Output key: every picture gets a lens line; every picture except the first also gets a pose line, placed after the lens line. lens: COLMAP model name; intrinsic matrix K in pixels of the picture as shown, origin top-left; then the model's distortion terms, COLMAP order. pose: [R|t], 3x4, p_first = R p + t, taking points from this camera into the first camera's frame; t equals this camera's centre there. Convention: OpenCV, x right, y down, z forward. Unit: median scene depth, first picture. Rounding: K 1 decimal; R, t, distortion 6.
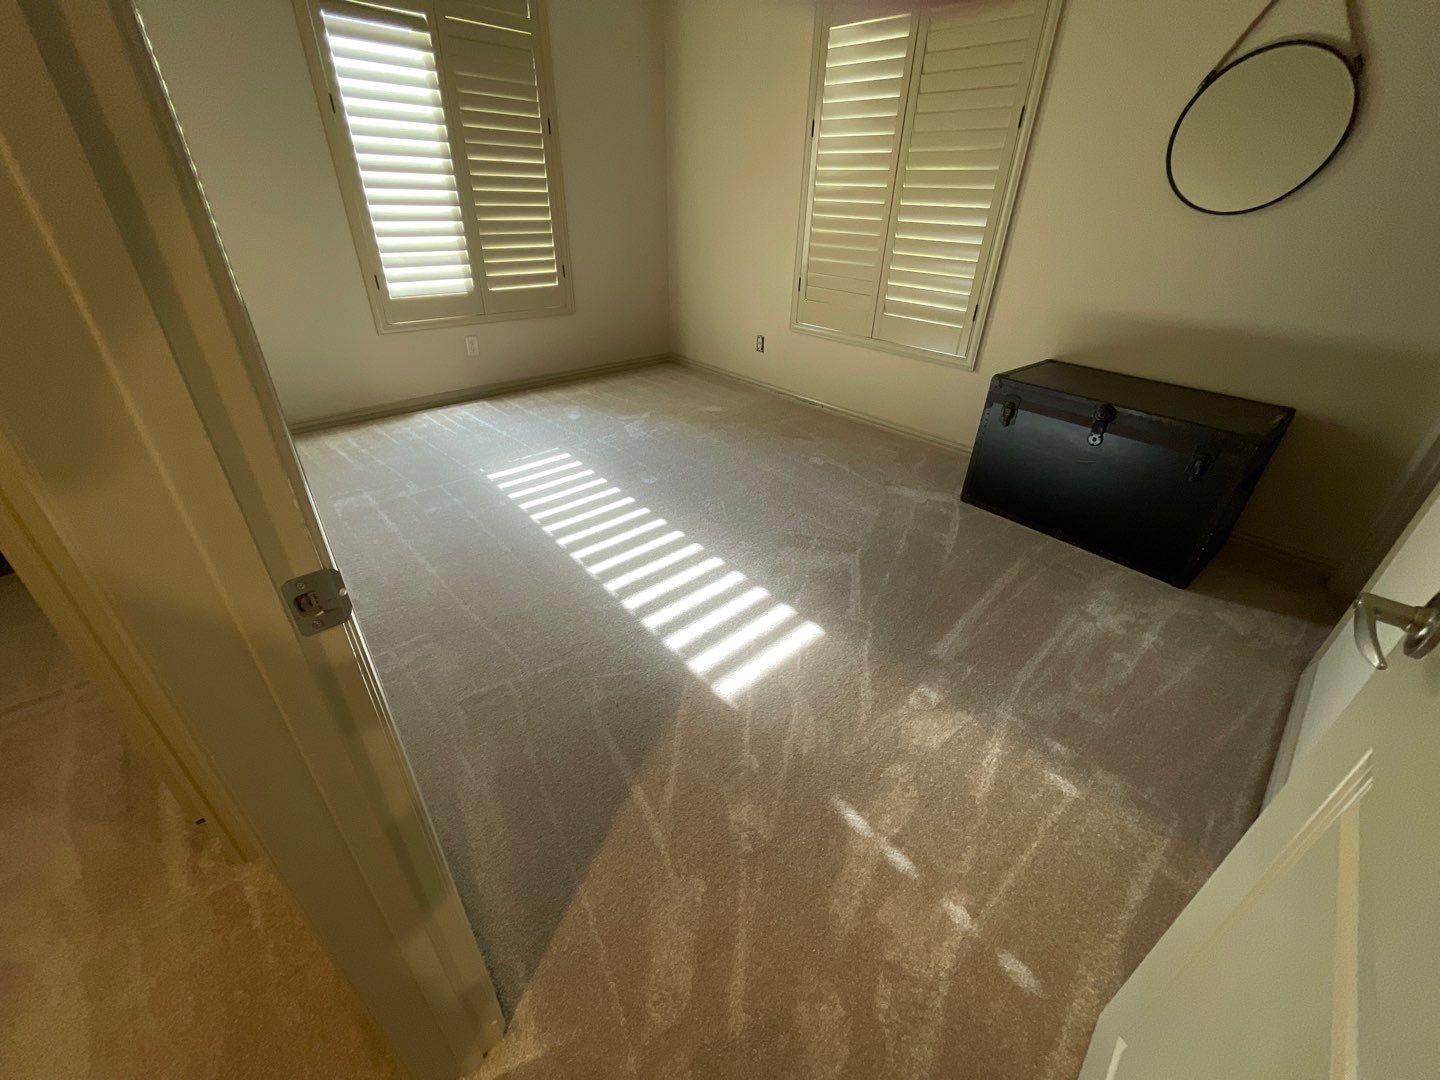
lens RADIAL K [[584.9, 0, 721.8], [0, 584.9, 541.5], [0, 0, 1]] dist [-0.002022, 0.000279]
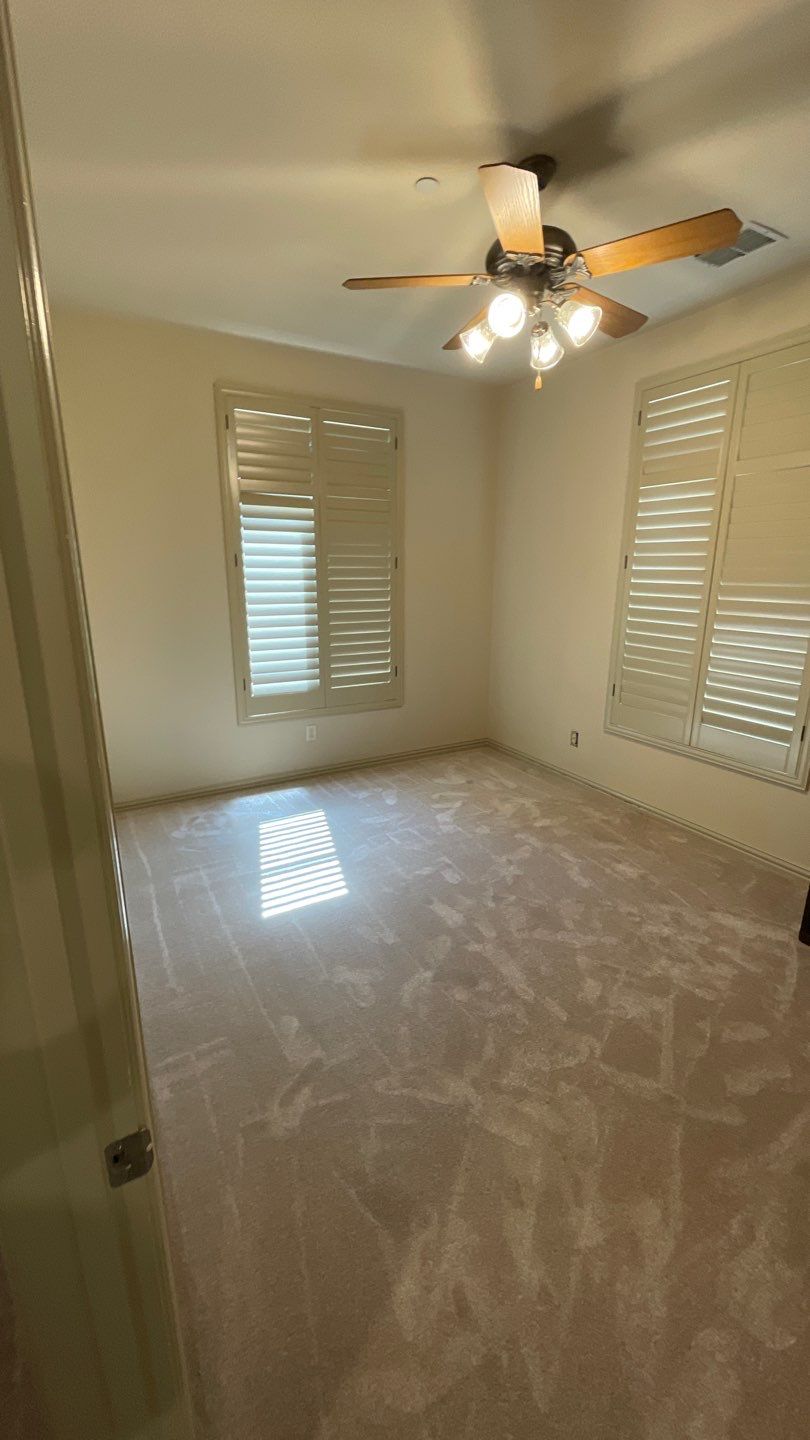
lens RADIAL K [[585.4, 0, 406.3], [0, 585.4, 722.7], [0, 0, 1]] dist [-0.001209, -0.000344]
pose [[0.972509, 0.035719, -0.230111, 0.019731], [-0.098376, 0.958677, -0.266947, -0.084893], [0.211067, 0.282246, 0.935835, -0.046152]]
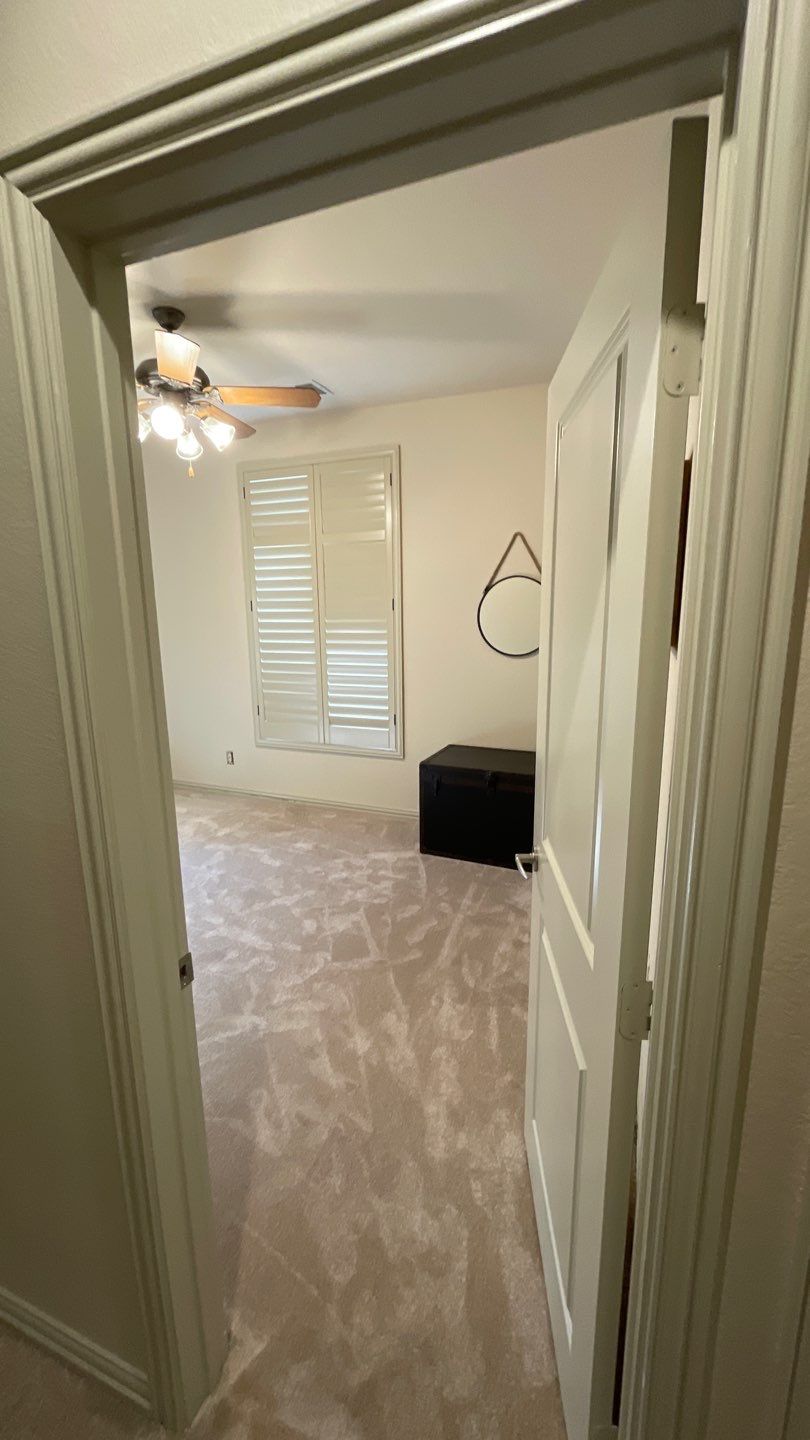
lens RADIAL K [[585.4, 0, 400.4], [0, 585.4, 725.0], [0, 0, 1]] dist [-0.001209, -0.000344]
pose [[0.905963, -0.126126, 0.404132, -0.126738], [0.250678, 0.929072, -0.272003, 0.009343], [-0.341162, 0.347732, 0.873322, -0.234726]]
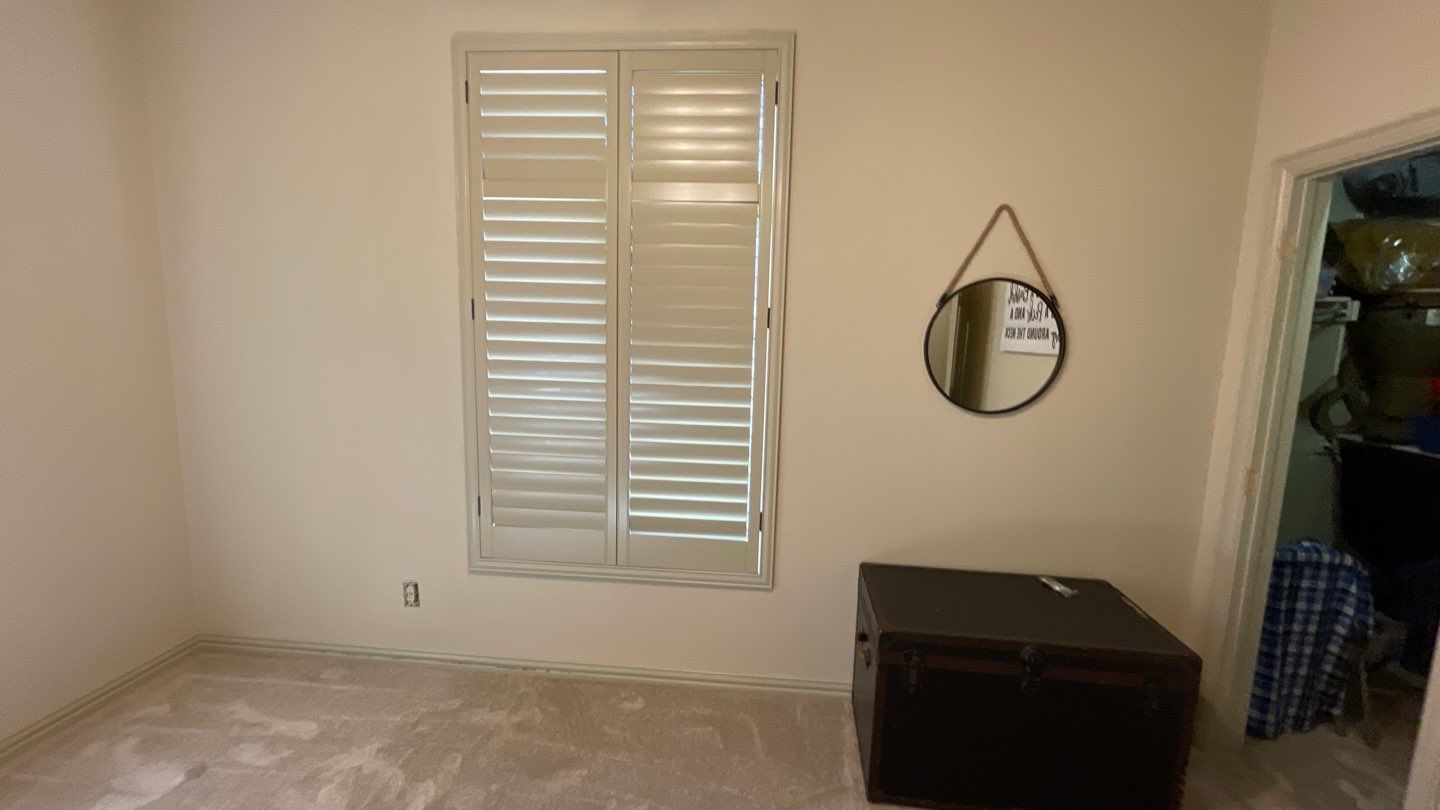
lens RADIAL K [[585.4, 0, 721.4], [0, 585.4, 401.5], [0, 0, 1]] dist [-0.001209, -0.000344]
pose [[0.737253, -0.099677, 0.668224, -0.117970], [0.342610, 0.907610, -0.242616, -0.362057], [-0.582303, 0.407810, 0.703288, 0.406256]]
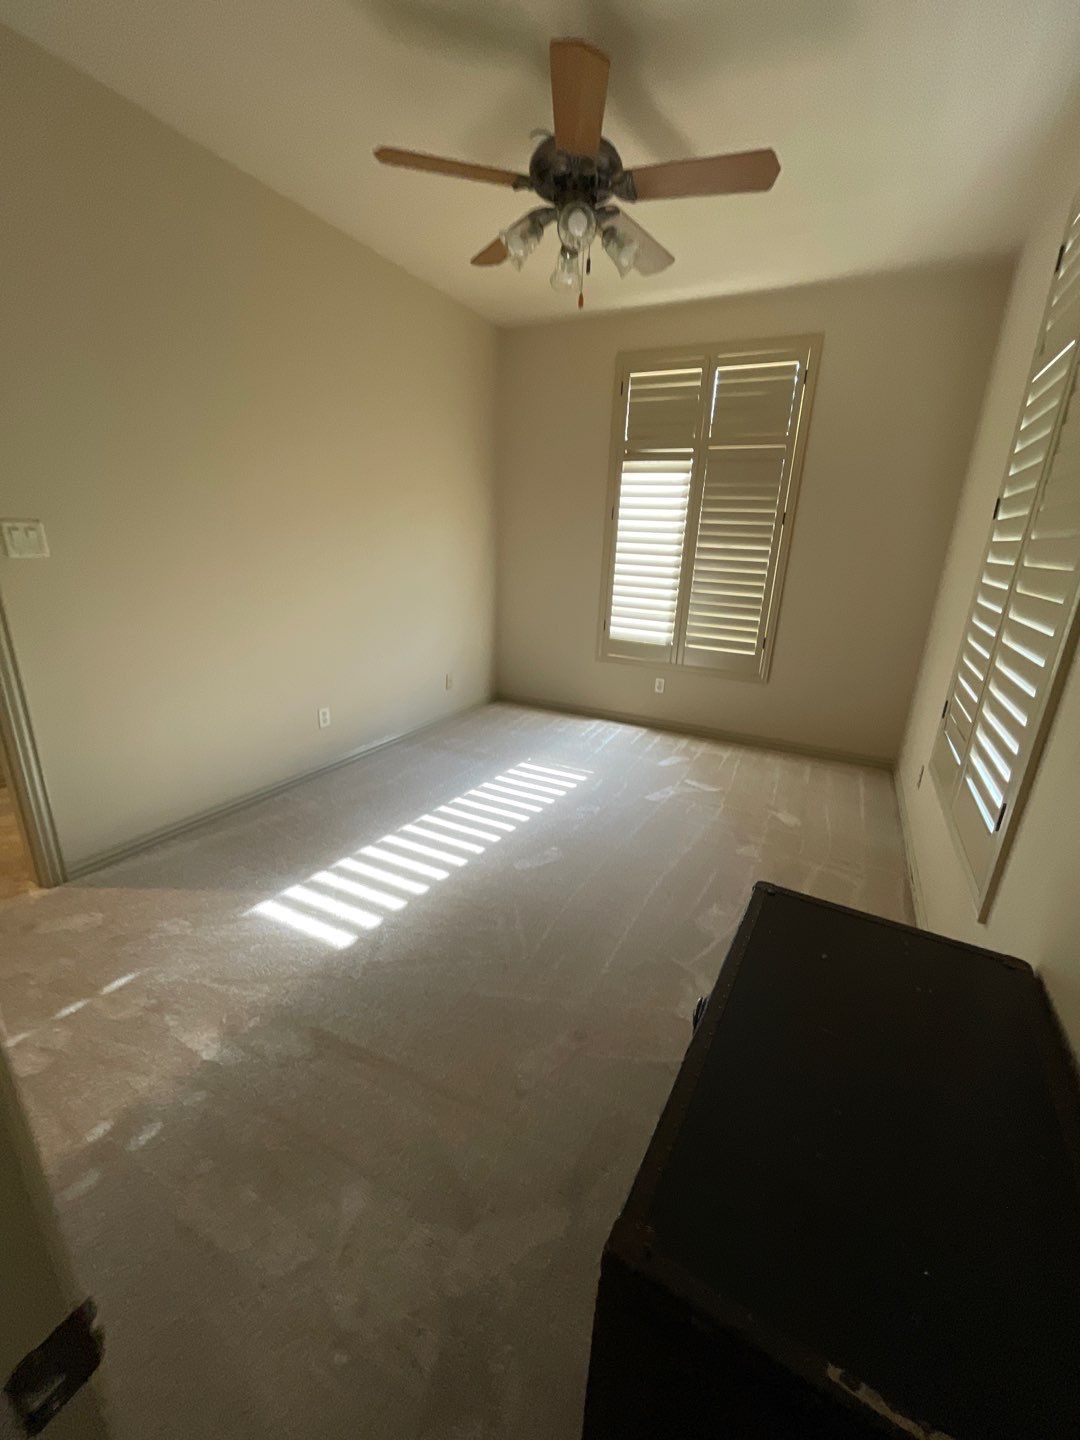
lens RADIAL K [[584.9, 0, 545.3], [0, 584.9, 734.8], [0, 0, 1]] dist [-0.002022, 0.000279]
pose [[0.341006, 0.290920, -0.893913, 0.735789], [-0.510464, 0.855807, 0.083789, -0.292637], [0.789393, 0.427737, 0.440340, 0.432305]]
